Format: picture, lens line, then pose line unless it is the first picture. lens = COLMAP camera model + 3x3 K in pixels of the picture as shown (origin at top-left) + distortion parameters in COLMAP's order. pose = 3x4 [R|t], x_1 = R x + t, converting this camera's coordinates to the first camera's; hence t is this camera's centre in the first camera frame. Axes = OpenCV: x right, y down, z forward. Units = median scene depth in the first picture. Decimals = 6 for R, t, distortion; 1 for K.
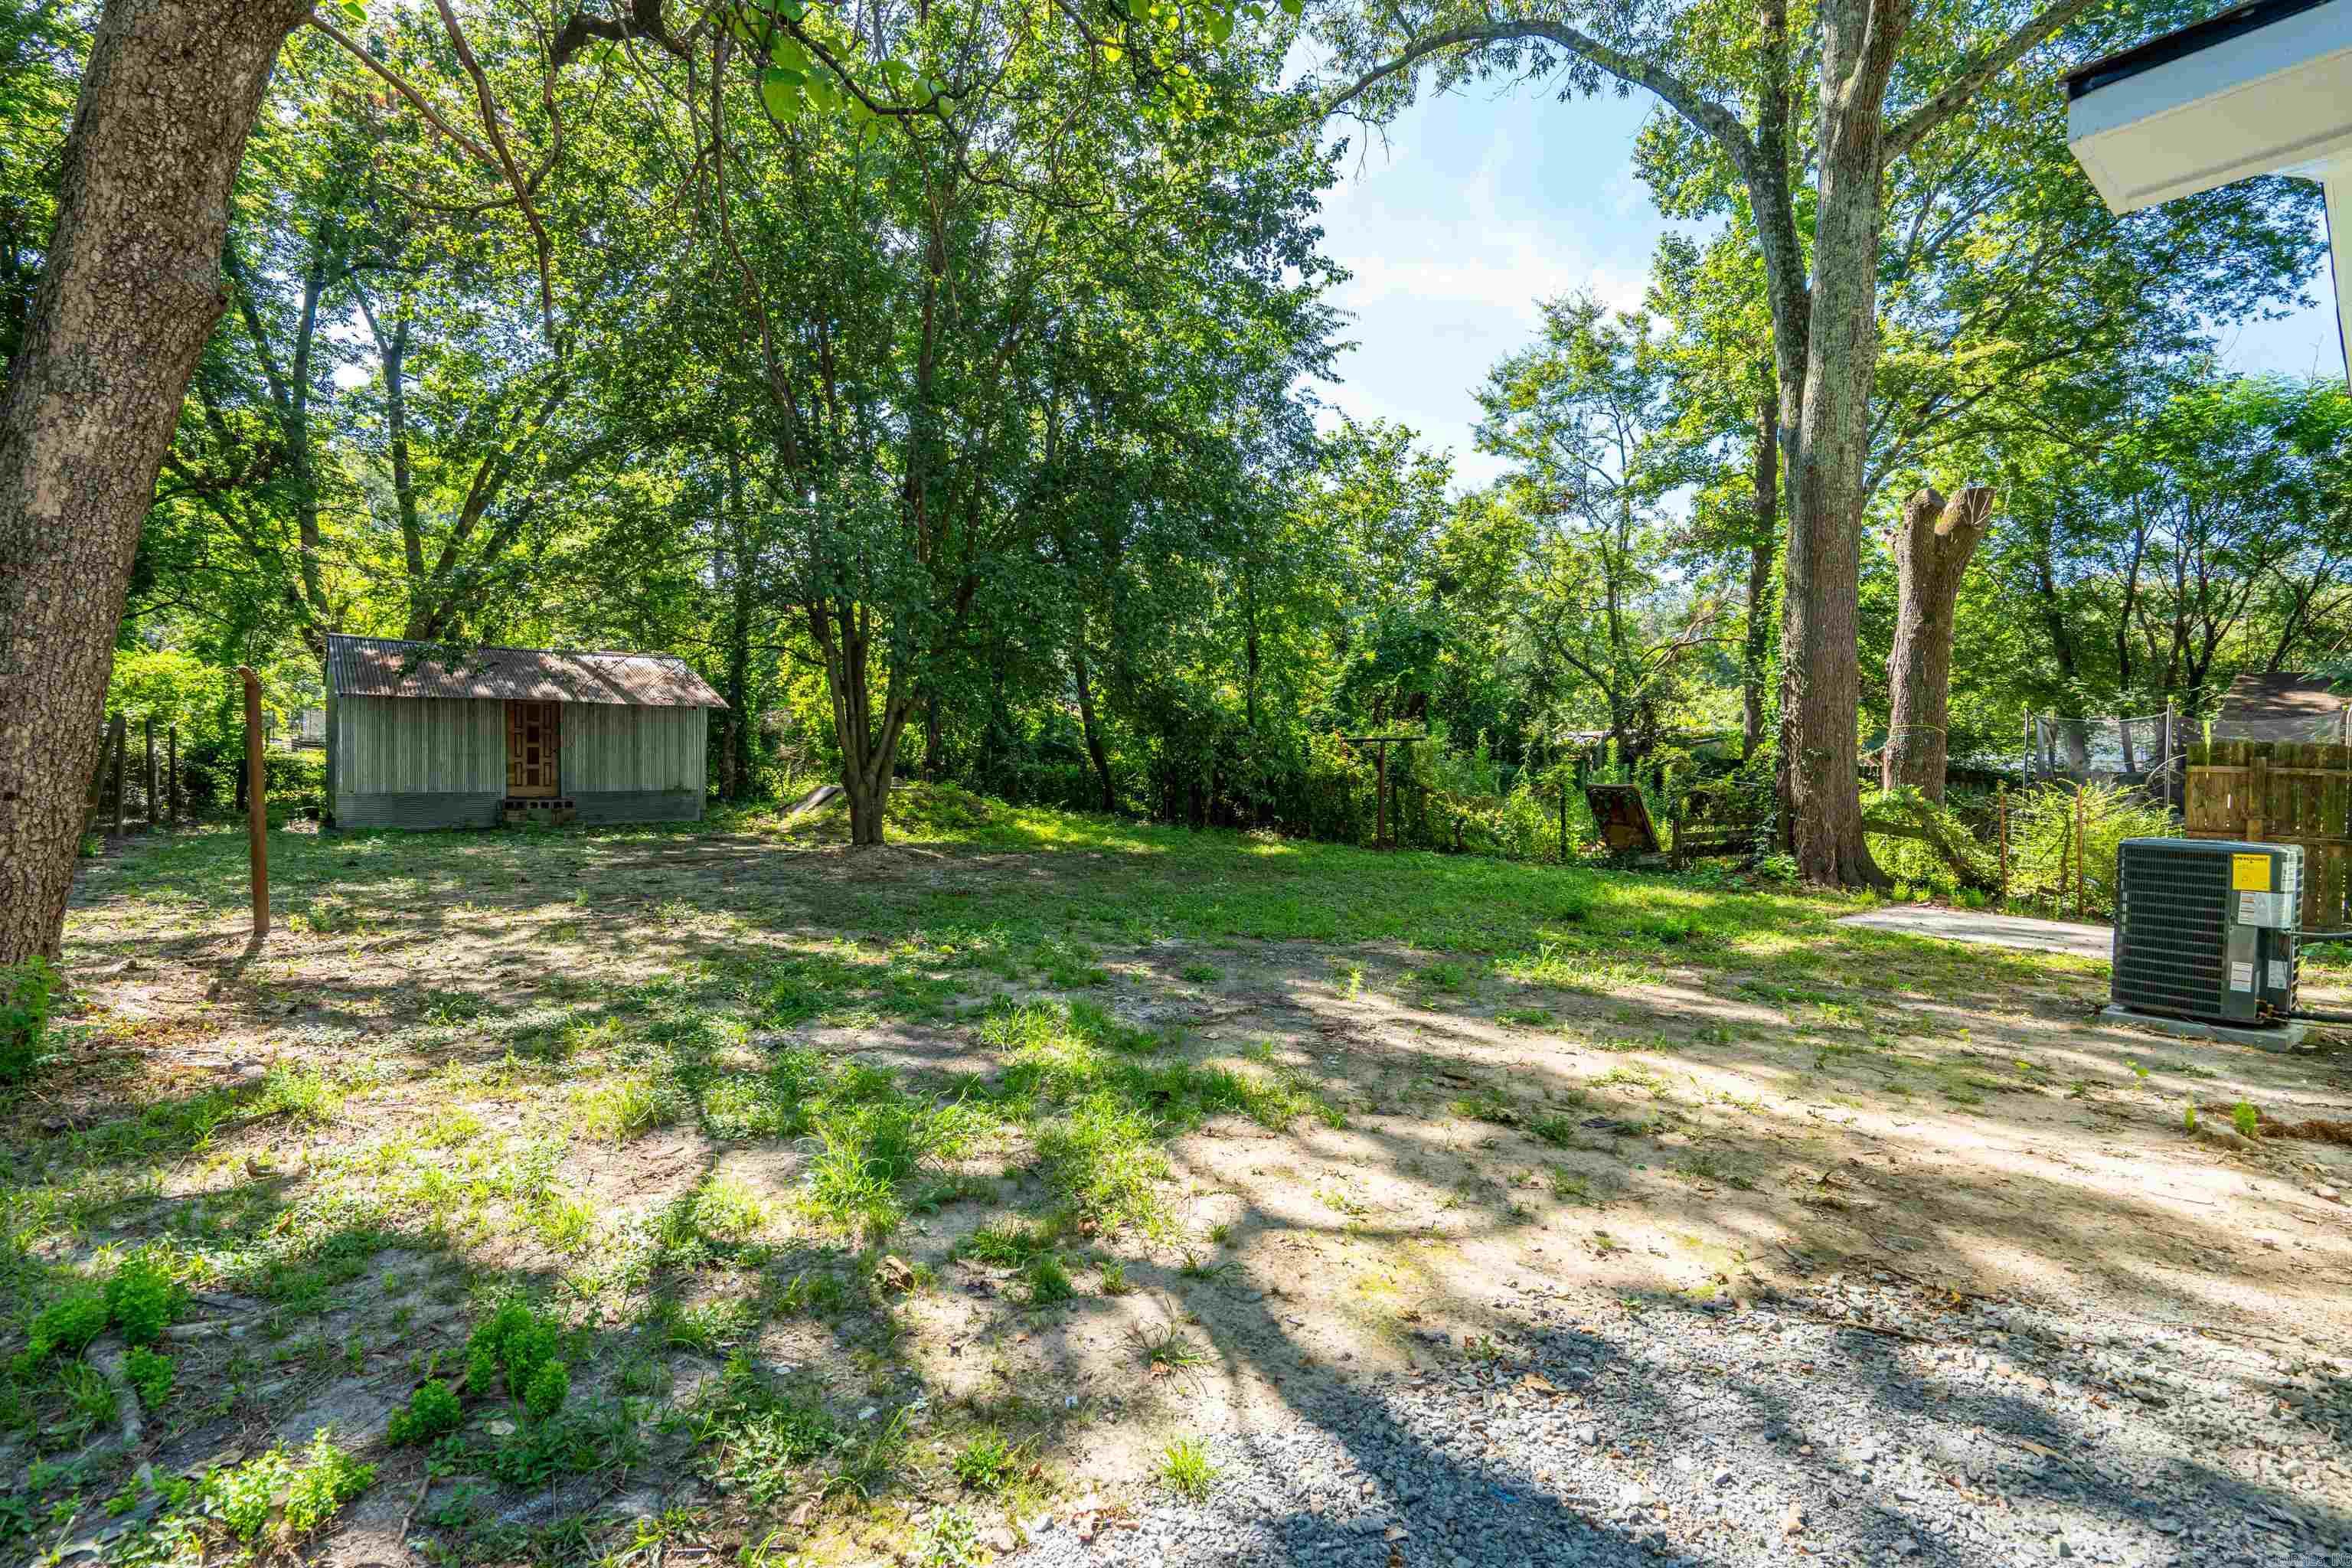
lens RADIAL K [[1073.8, 0, 1177.3], [0, 1073.8, 777.8], [0, 0, 1]] dist [-0.000937, 0.000095]
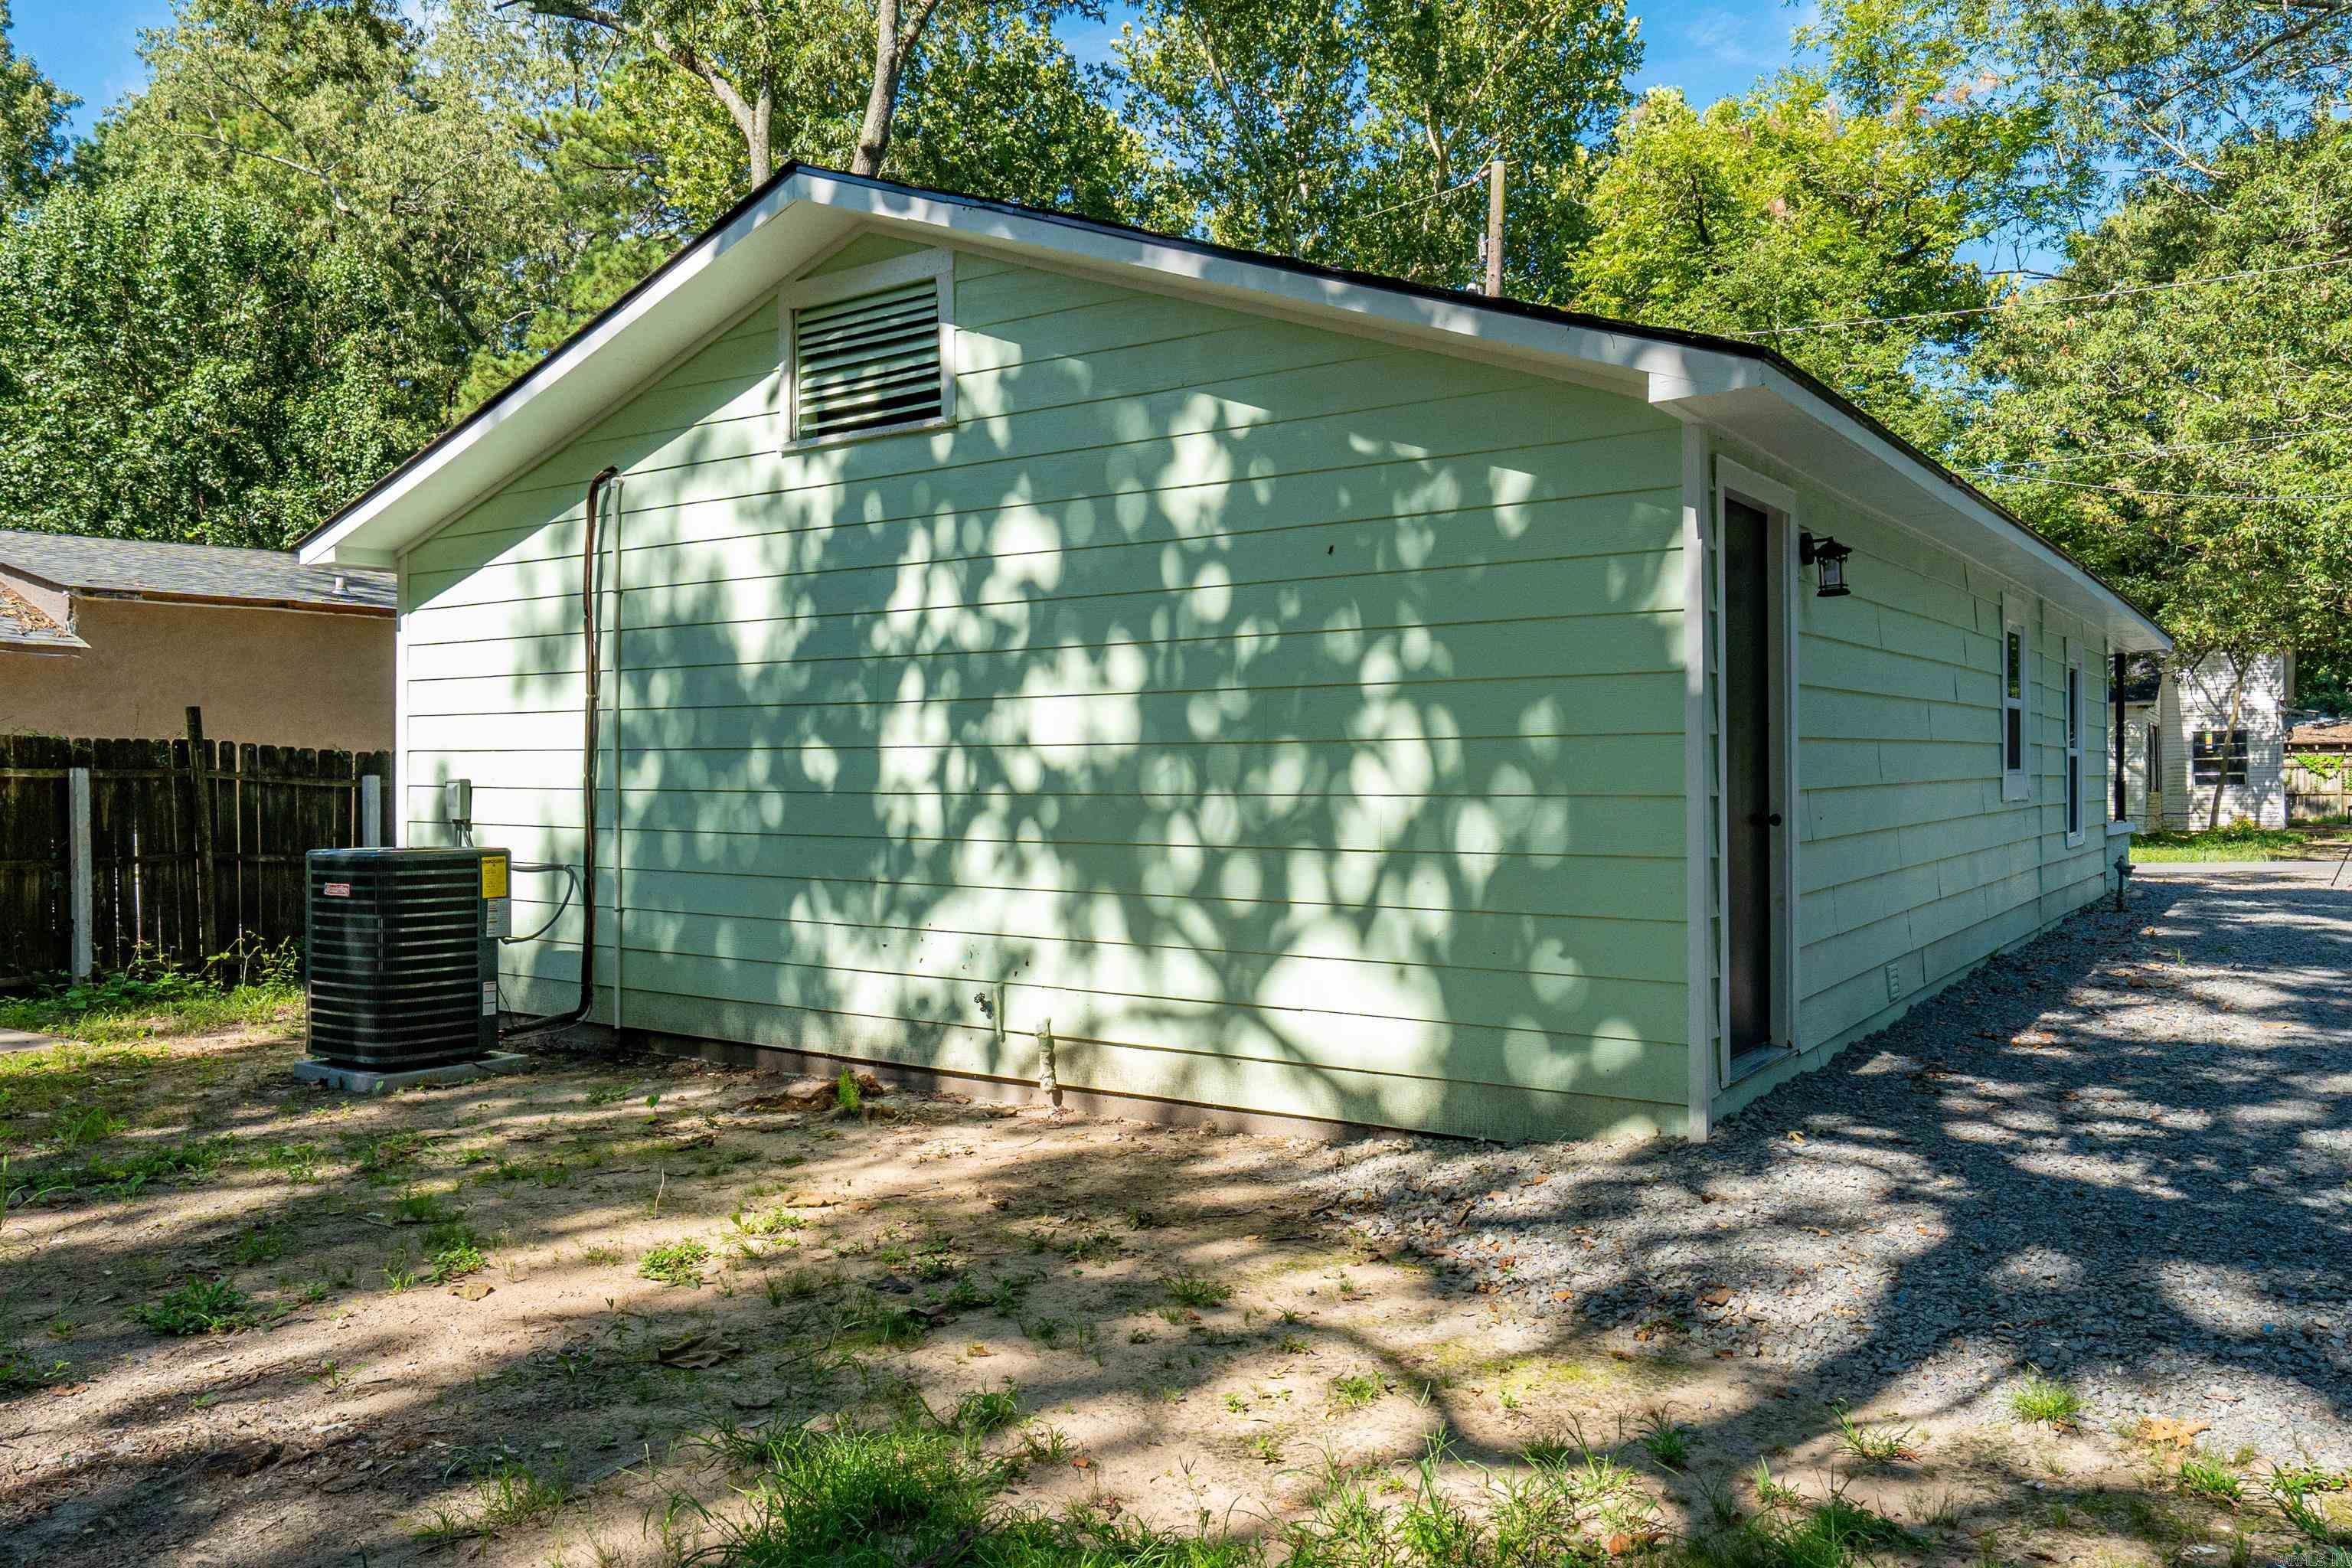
lens RADIAL K [[1735.7, 0, 1176.0], [0, 1735.7, 784.0], [0, 0, 1]] dist [-0.004321, -0.003095]
pose [[-0.262289, -0.013069, 0.964901, -0.917921], [0.017738, 0.999674, 0.018362, -0.006976], [-0.964826, 0.021932, -0.261972, 1.493052]]
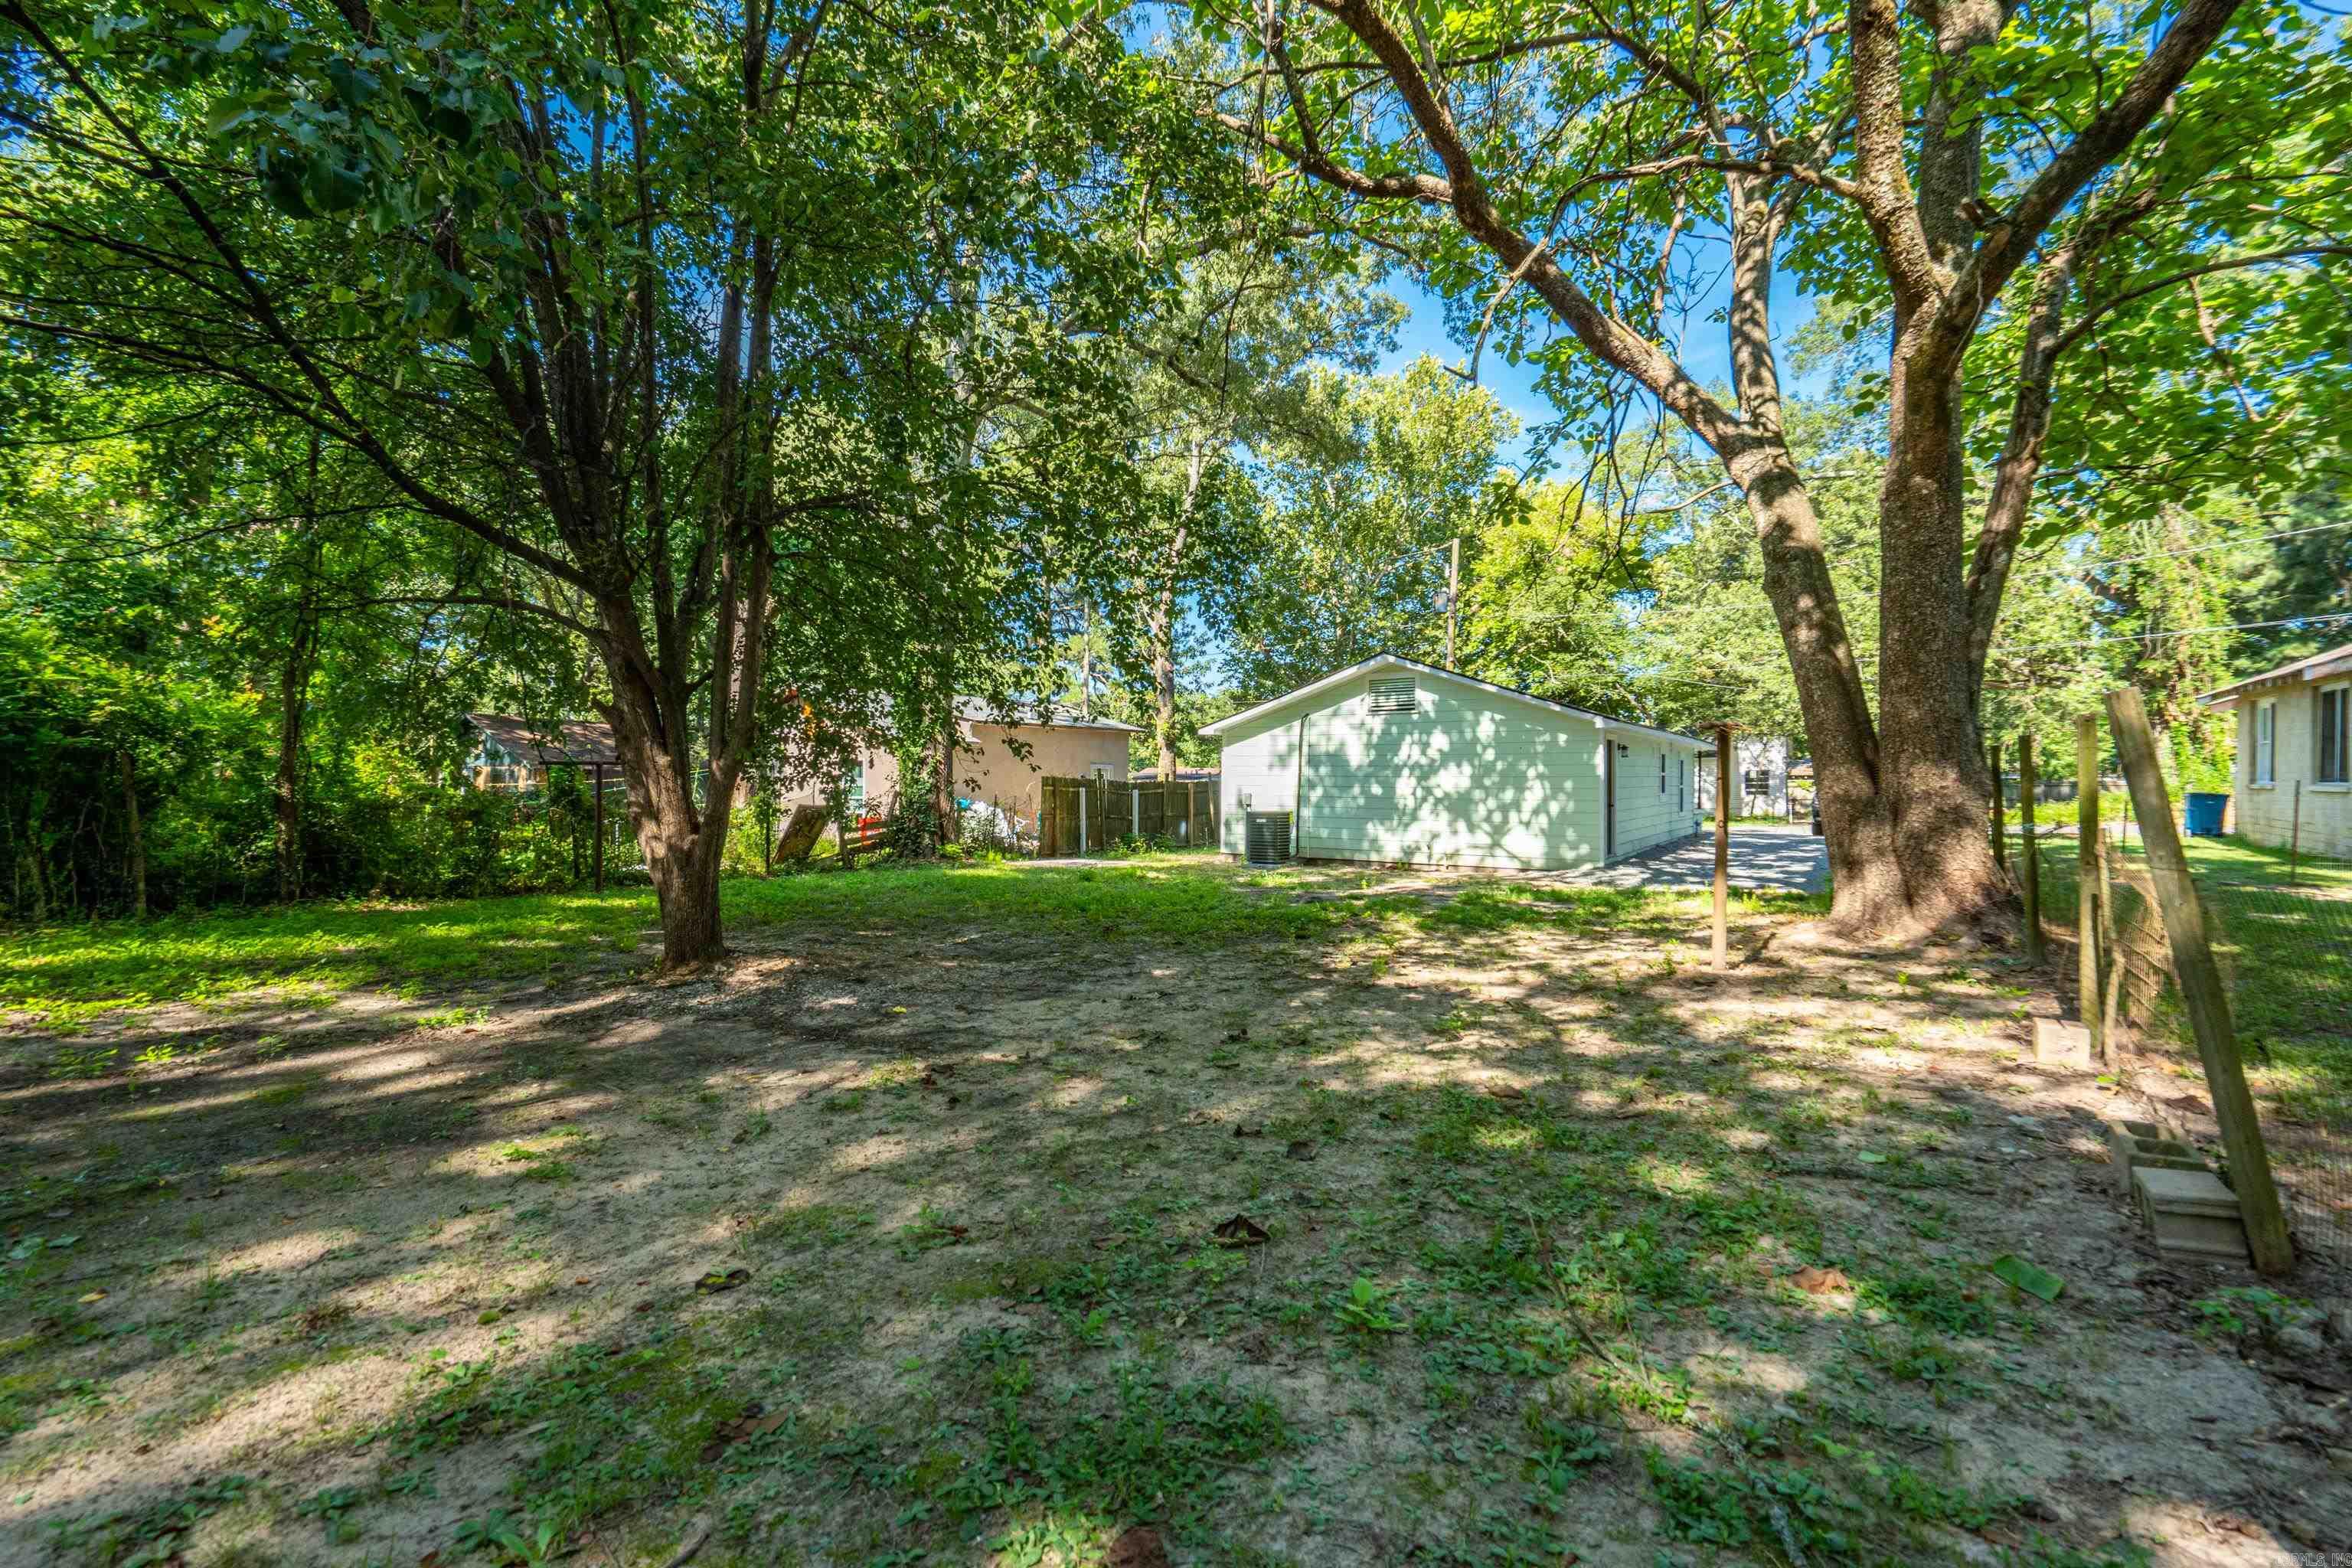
lens RADIAL K [[1073.8, 0, 1177.3], [0, 1073.8, 777.8], [0, 0, 1]] dist [-0.000937, 0.000095]
pose [[-0.285200, -0.005256, 0.958454, -3.694811], [0.010800, 0.999904, 0.008697, -0.122129], [-0.958407, 0.012832, -0.285116, 3.891831]]
